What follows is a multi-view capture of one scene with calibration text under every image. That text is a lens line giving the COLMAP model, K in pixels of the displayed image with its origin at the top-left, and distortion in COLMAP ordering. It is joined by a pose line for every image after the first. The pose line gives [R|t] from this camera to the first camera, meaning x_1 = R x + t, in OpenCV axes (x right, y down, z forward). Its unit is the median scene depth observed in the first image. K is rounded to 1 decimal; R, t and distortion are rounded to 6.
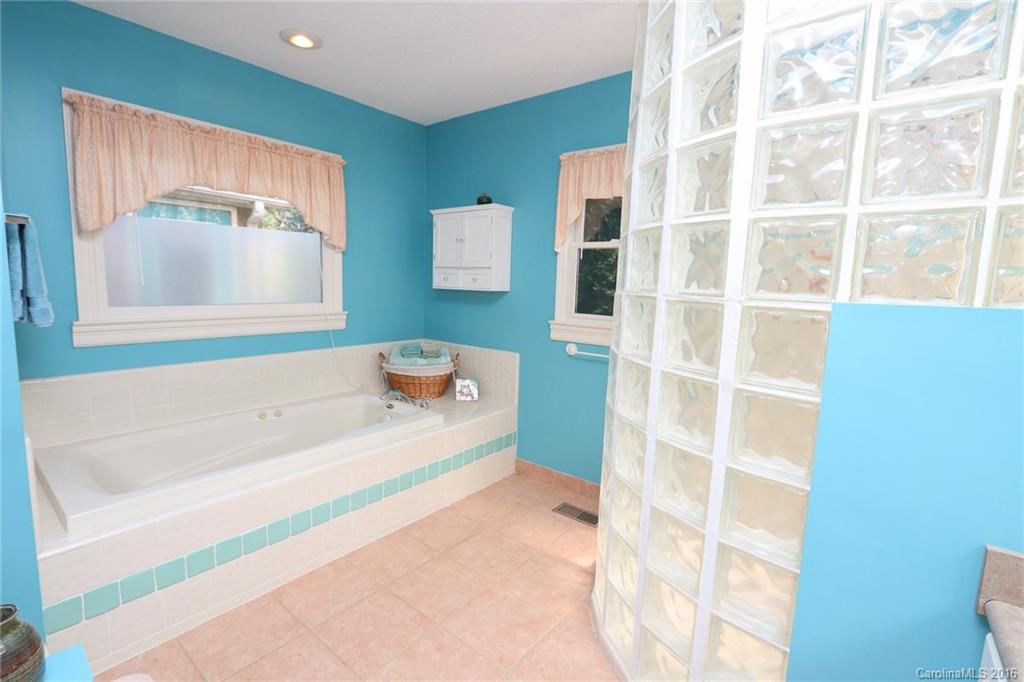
lens RADIAL K [[471.4, 0, 508.0], [0, 471.4, 345.0], [0, 0, 1]] dist [-0.001243, 0.000073]
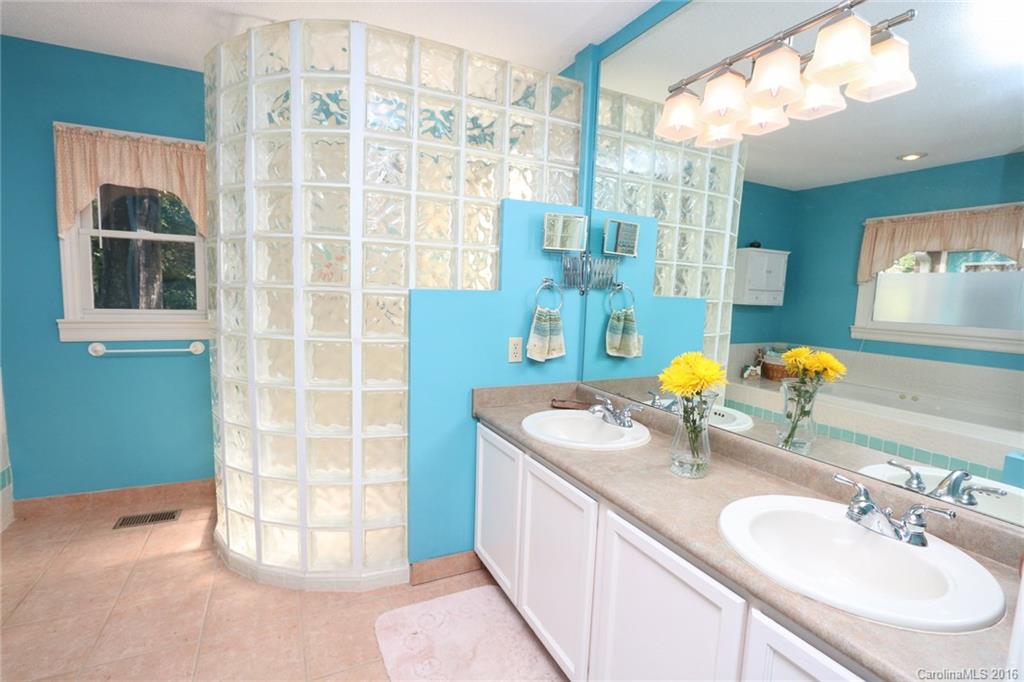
lens RADIAL K [[471.4, 0, 508.0], [0, 471.4, 345.0], [0, 0, 1]] dist [-0.001243, 0.000073]
pose [[0.419933, -0.119804, 0.899613, -0.352591], [0.100982, 0.991262, 0.084871, 0.004311], [-0.901919, 0.055204, 0.428362, -0.078740]]
